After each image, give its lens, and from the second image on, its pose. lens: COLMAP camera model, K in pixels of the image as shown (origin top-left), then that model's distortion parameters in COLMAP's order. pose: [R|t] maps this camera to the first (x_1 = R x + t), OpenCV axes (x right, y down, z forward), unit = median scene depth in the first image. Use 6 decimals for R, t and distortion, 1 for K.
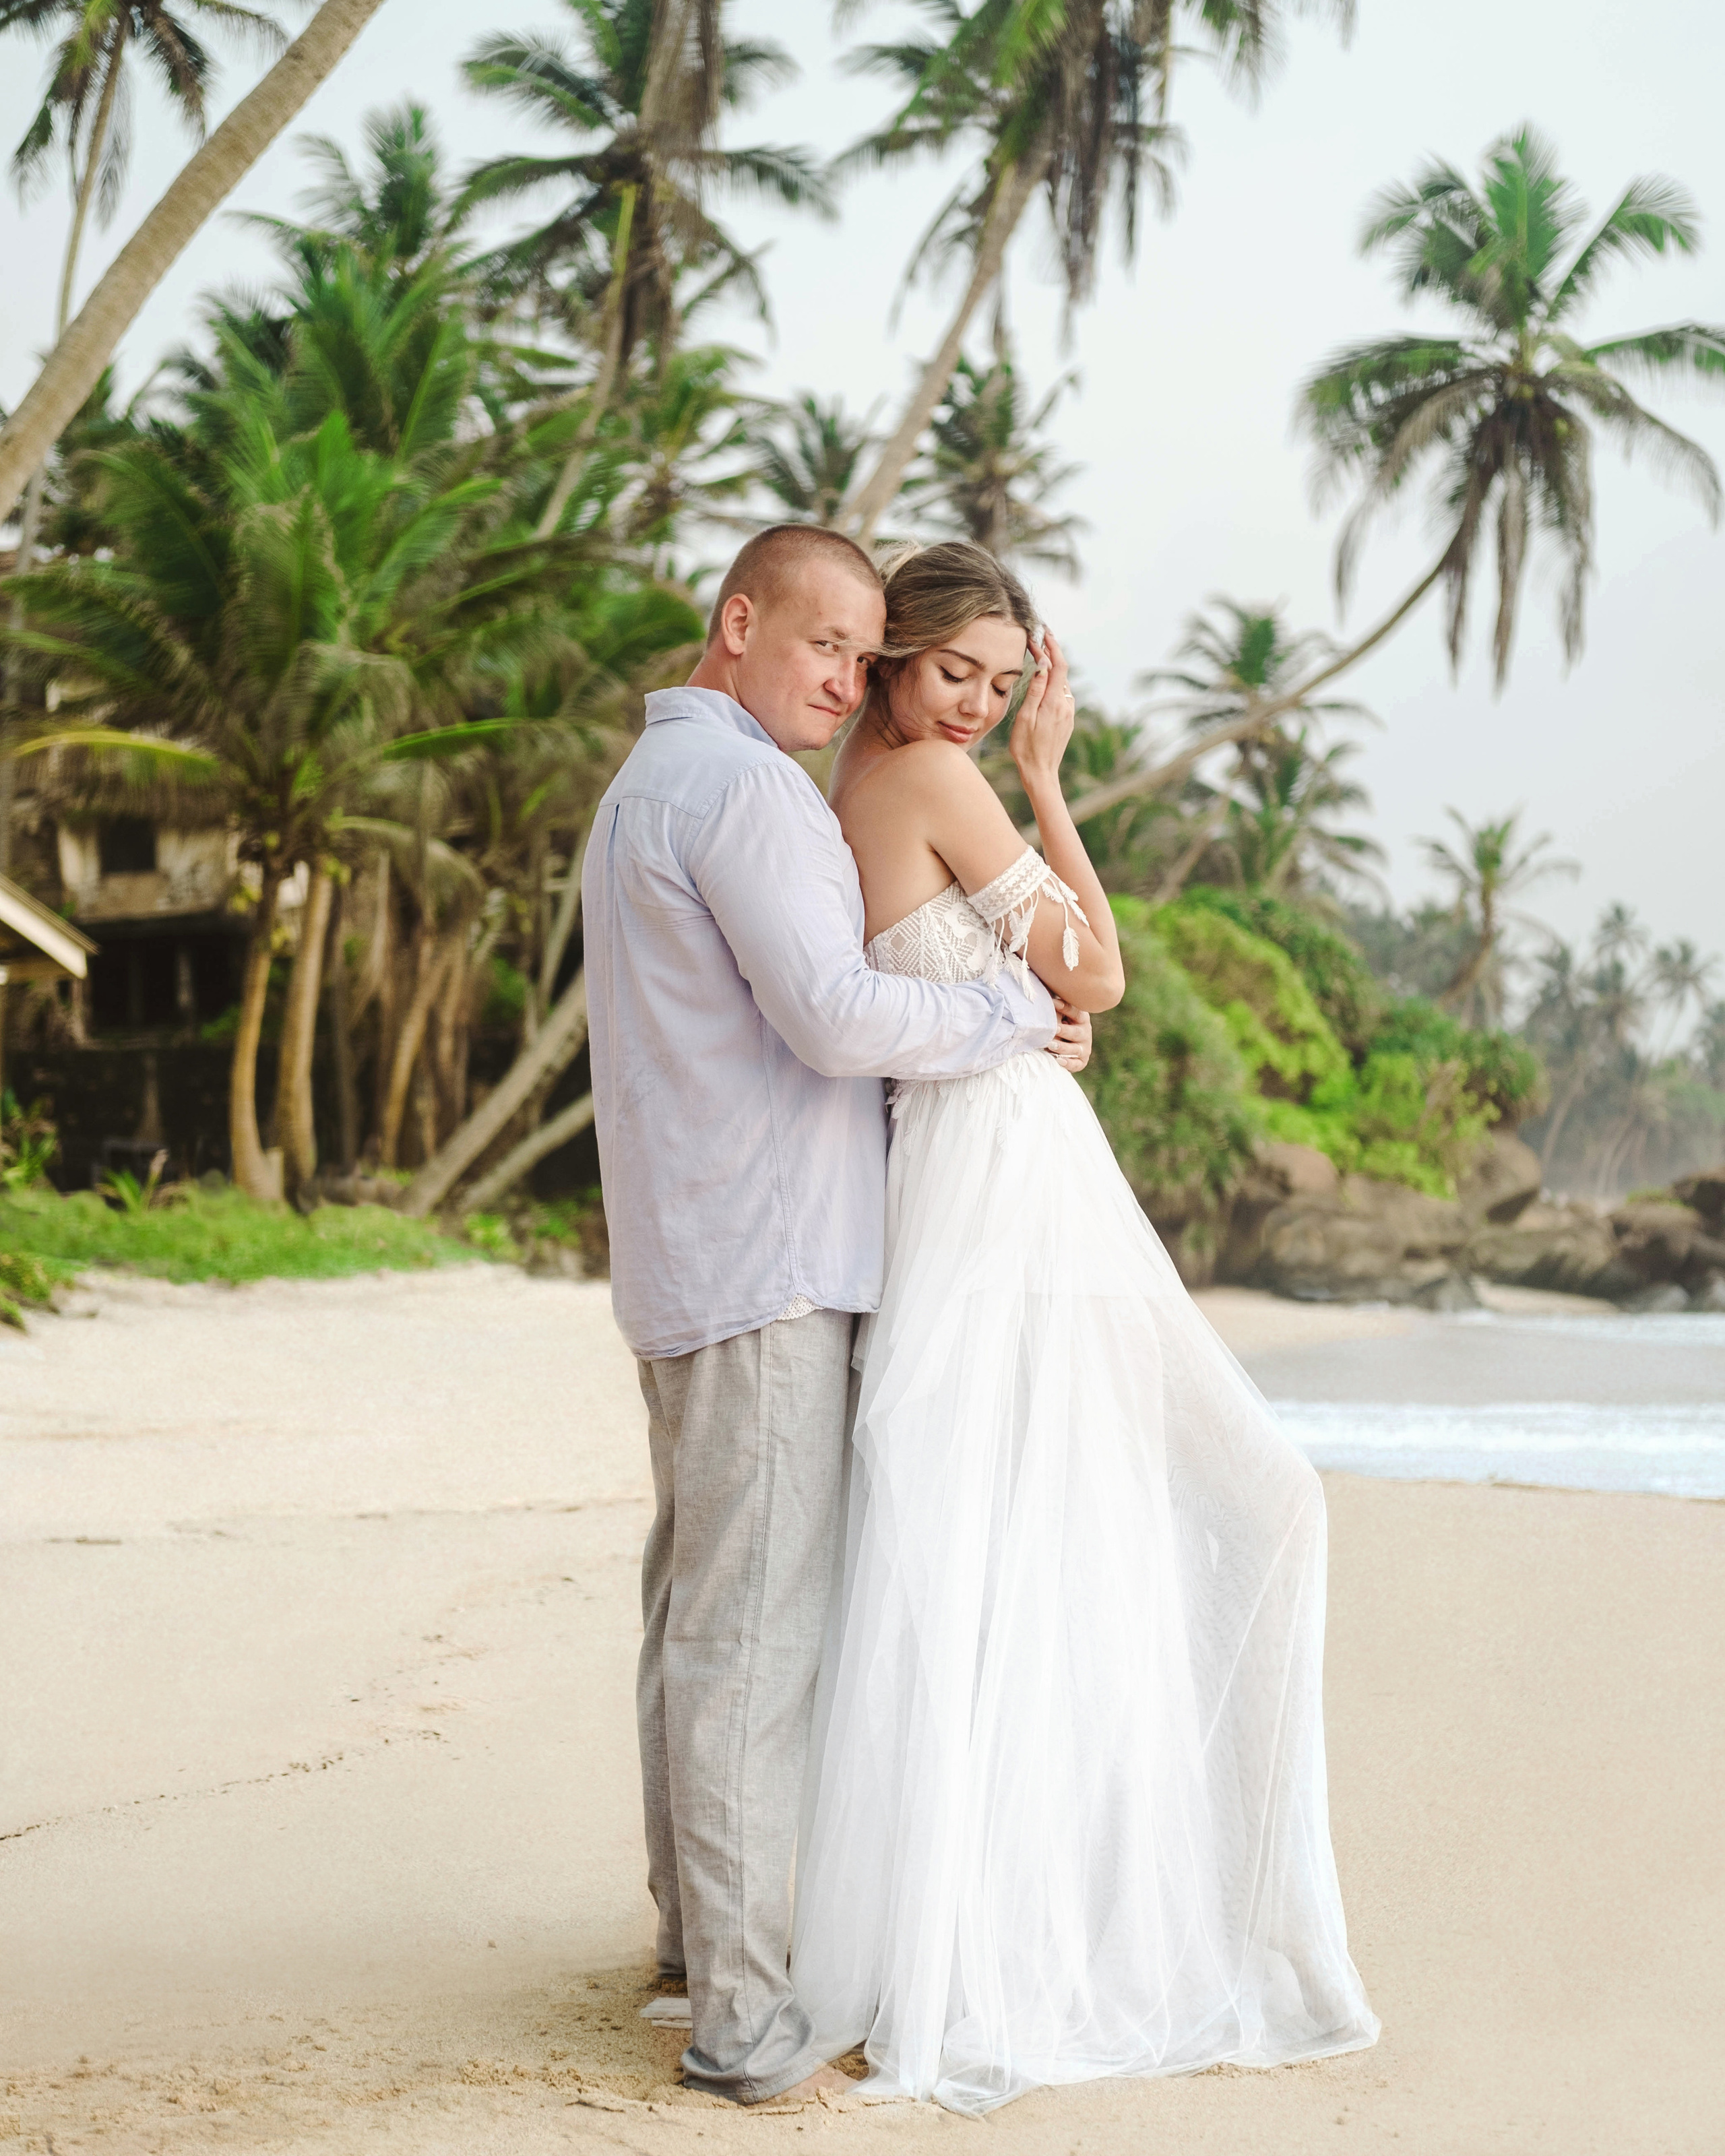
lens RADIAL K [[3853.4, 0, 862.5], [0, 3853.4, 1078.0], [0, 0, 1]] dist [-0.034700, -0.086553]
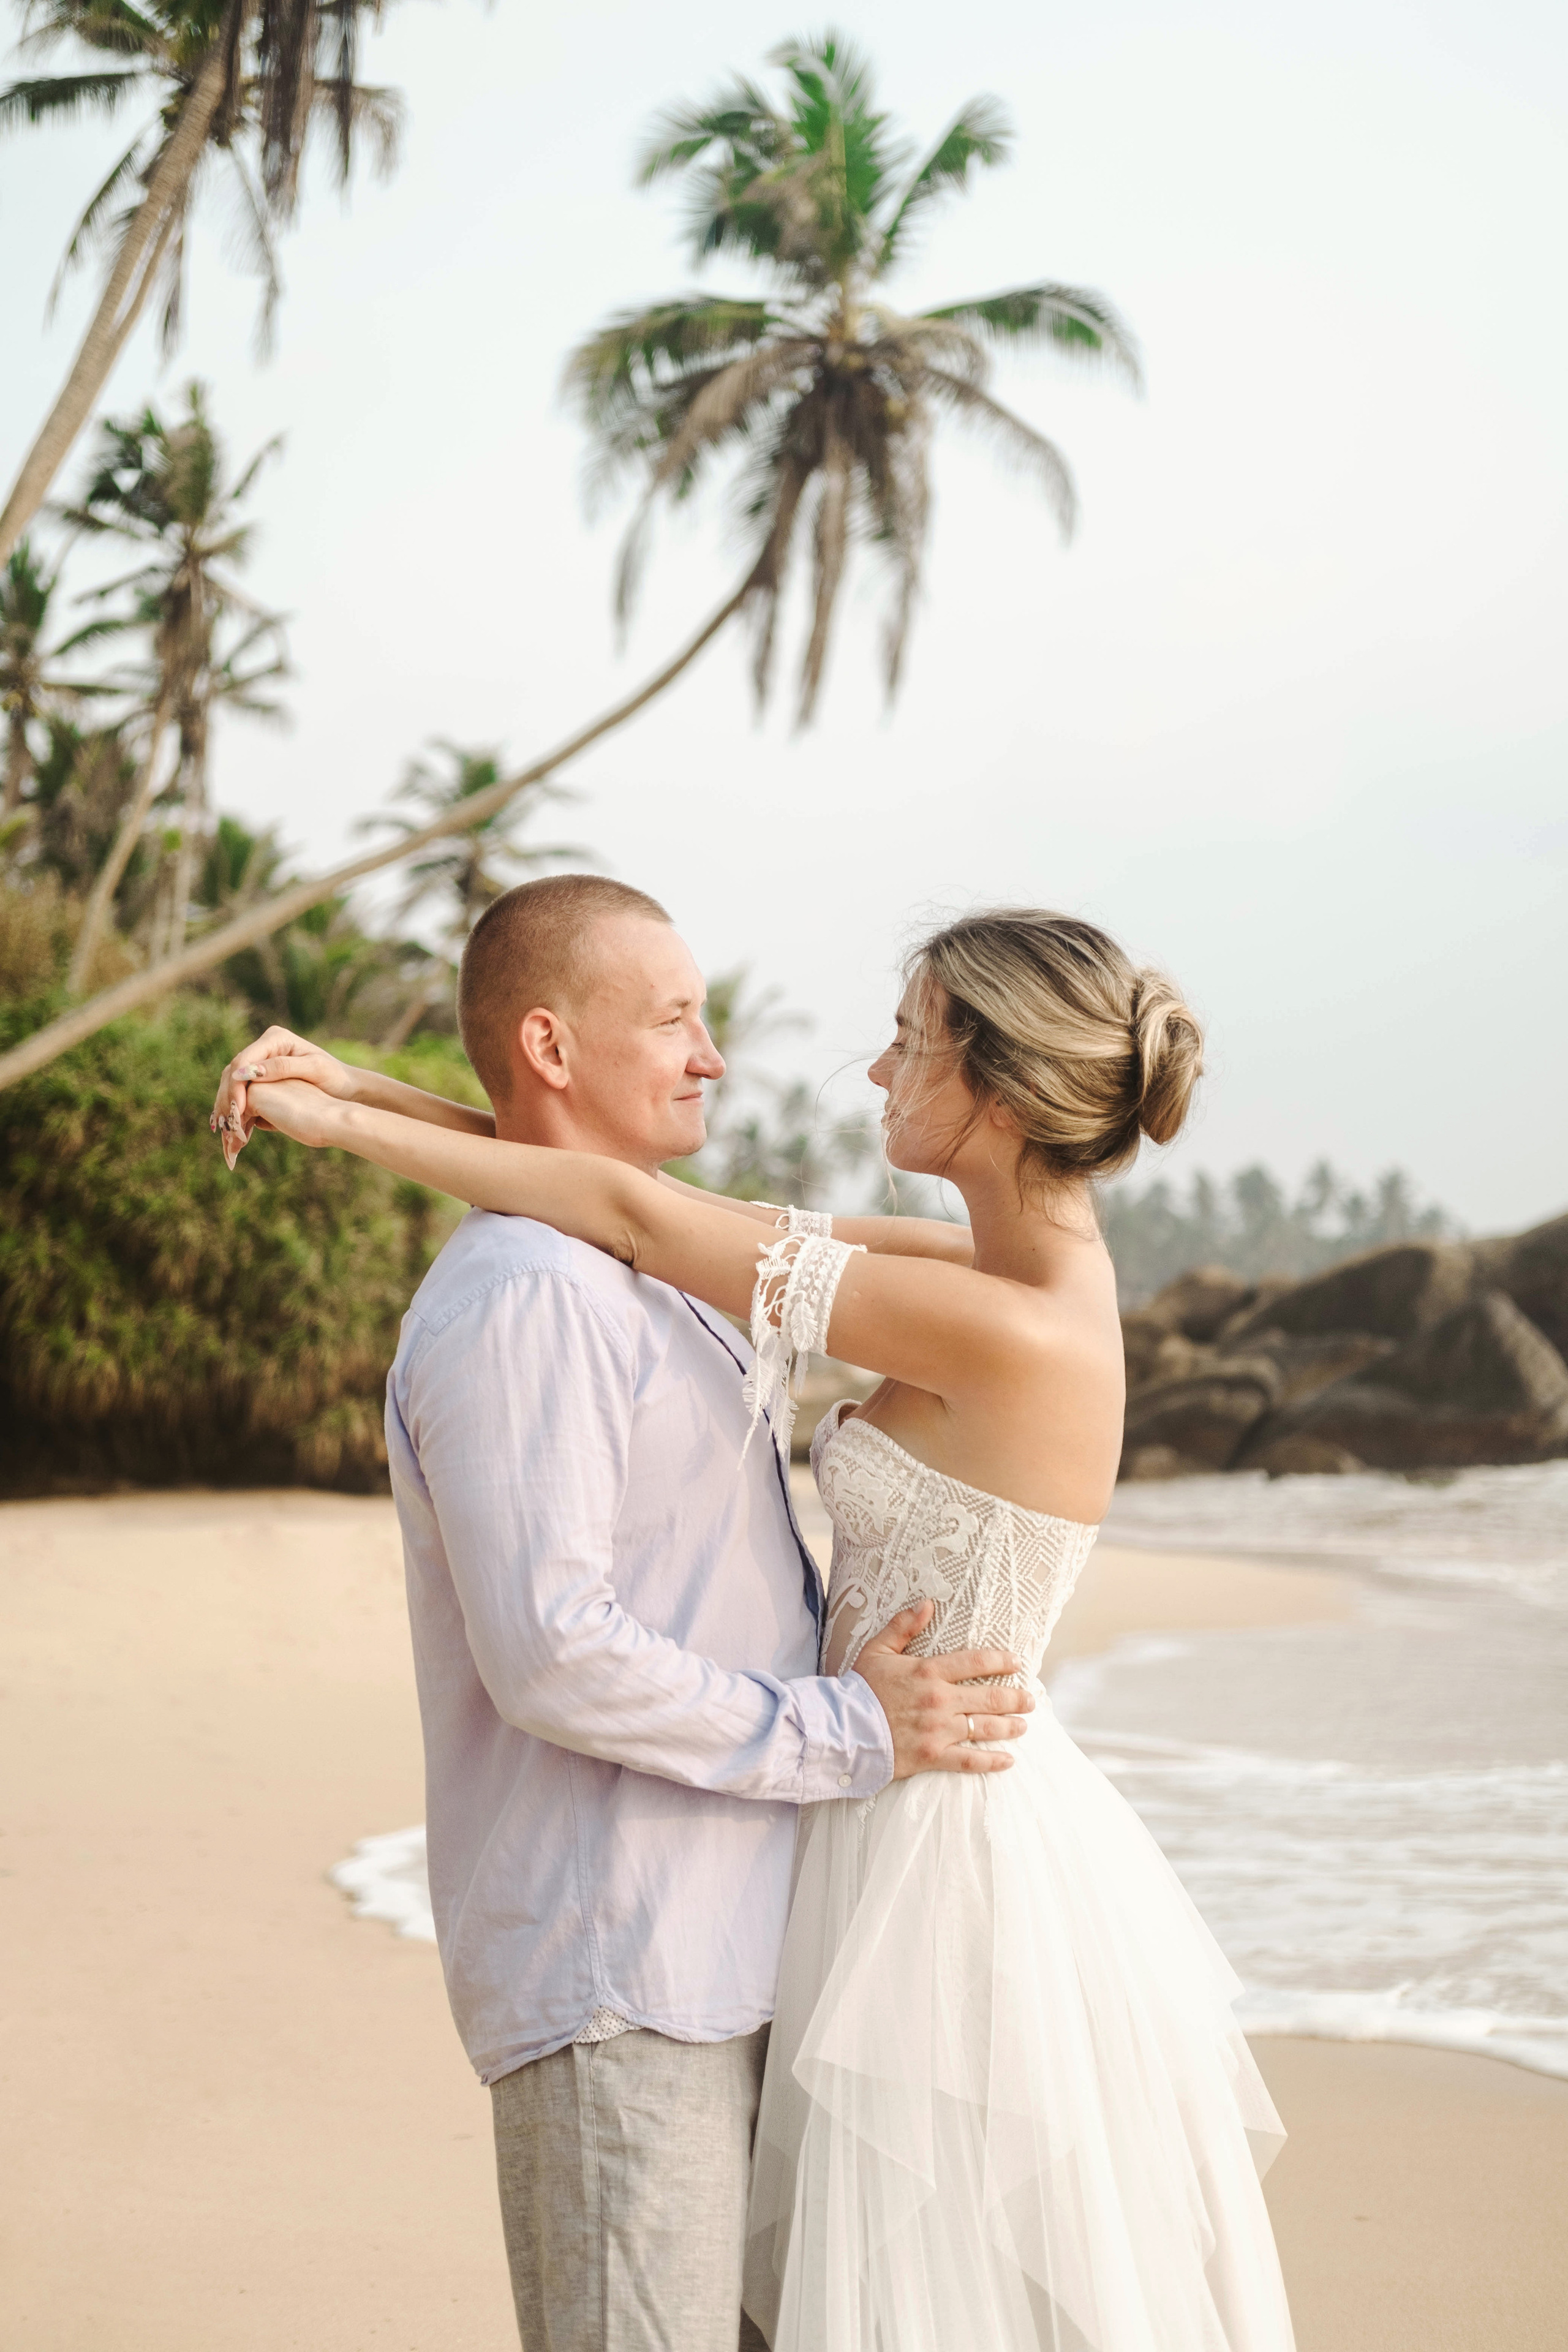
lens RADIAL K [[3516.3, 0, 784.0], [0, 3516.3, 1176.0], [0, 0, 1]] dist [0.013818, 0.141475]
pose [[0.981065, -0.018444, 0.192798, 0.013860], [0.022703, 0.999544, -0.019904, 0.004801], [-0.192343, 0.023904, 0.981037, 0.273340]]
